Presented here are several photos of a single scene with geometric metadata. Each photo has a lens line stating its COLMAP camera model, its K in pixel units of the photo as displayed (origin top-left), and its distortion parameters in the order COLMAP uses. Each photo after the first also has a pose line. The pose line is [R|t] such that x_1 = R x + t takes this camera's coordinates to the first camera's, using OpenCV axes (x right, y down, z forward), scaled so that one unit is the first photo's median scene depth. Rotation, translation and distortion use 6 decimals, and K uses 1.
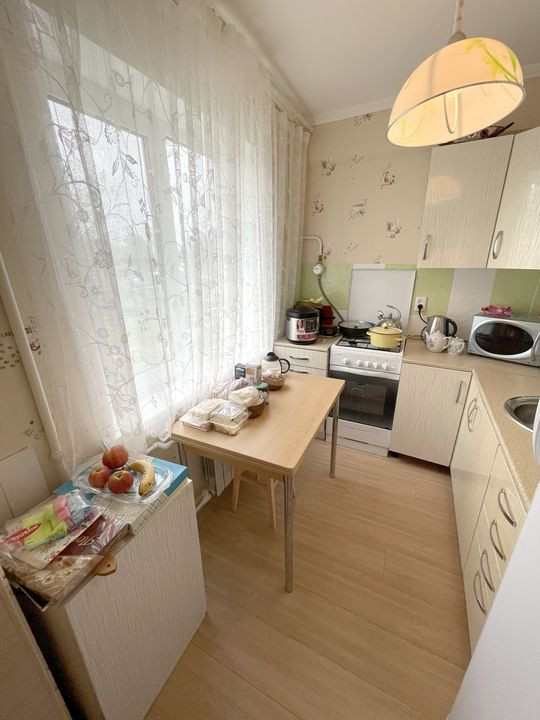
lens RADIAL K [[291.2, 0, 271.8], [0, 291.2, 358.5], [0, 0, 1]] dist [0.002829, 0.000593]
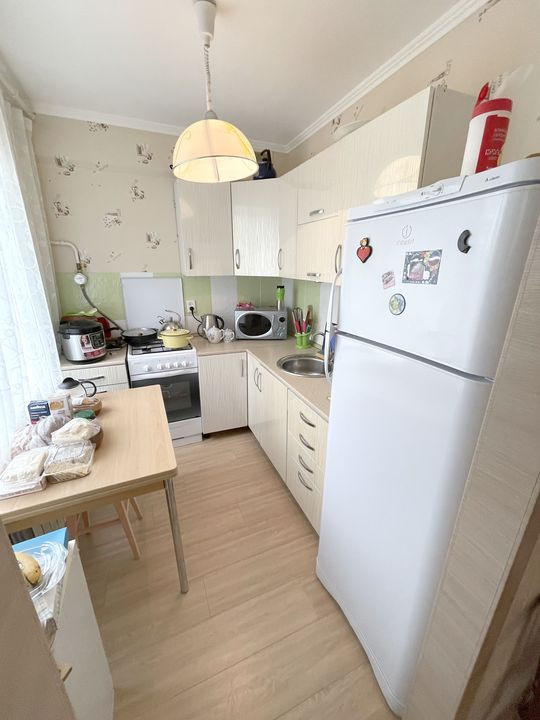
lens RADIAL K [[291.2, 0, 271.8], [0, 291.2, 358.5], [0, 0, 1]] dist [0.002829, 0.000593]
pose [[0.647901, -0.221459, 0.728821, -0.197240], [0.235764, 0.968122, 0.084586, -0.006958], [-0.724320, 0.117026, 0.679460, -0.007083]]
